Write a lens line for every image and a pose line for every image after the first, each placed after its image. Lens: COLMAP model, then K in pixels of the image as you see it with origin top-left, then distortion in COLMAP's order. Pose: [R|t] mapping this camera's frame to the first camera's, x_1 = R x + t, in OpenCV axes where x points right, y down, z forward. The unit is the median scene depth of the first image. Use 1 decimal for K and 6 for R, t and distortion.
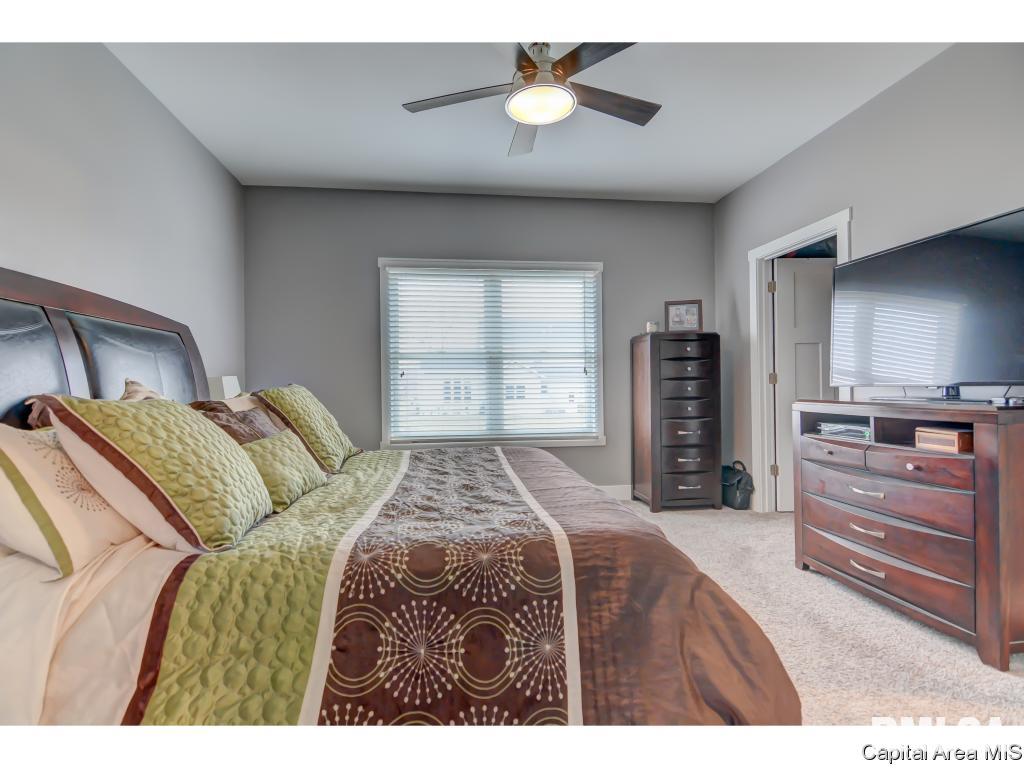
lens RADIAL K [[494.2, 0, 509.9], [0, 494.2, 383.0], [0, 0, 1]] dist [0.007170, -0.008168]
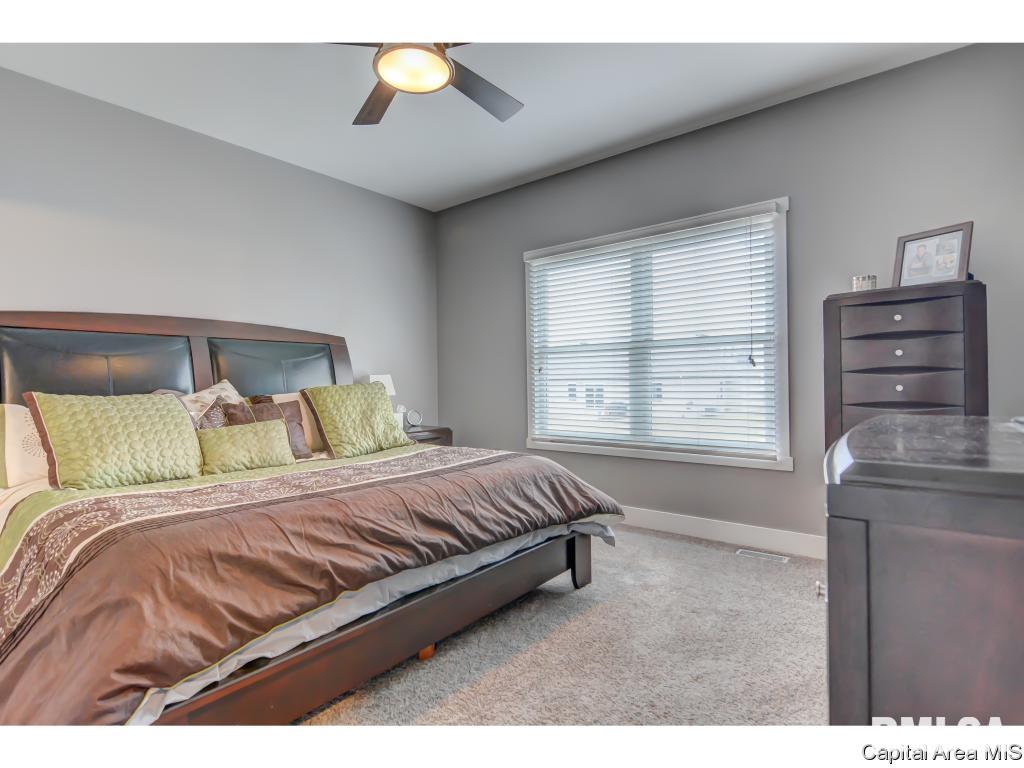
lens RADIAL K [[517.9, 0, 513.9], [0, 517.9, 383.3], [0, 0, 1]] dist [0.008951, -0.006556]
pose [[0.691429, 0.003881, -0.722434, 0.450161], [0.006542, 0.999911, 0.011633, -0.003145], [0.722414, -0.012770, 0.691342, 0.255747]]
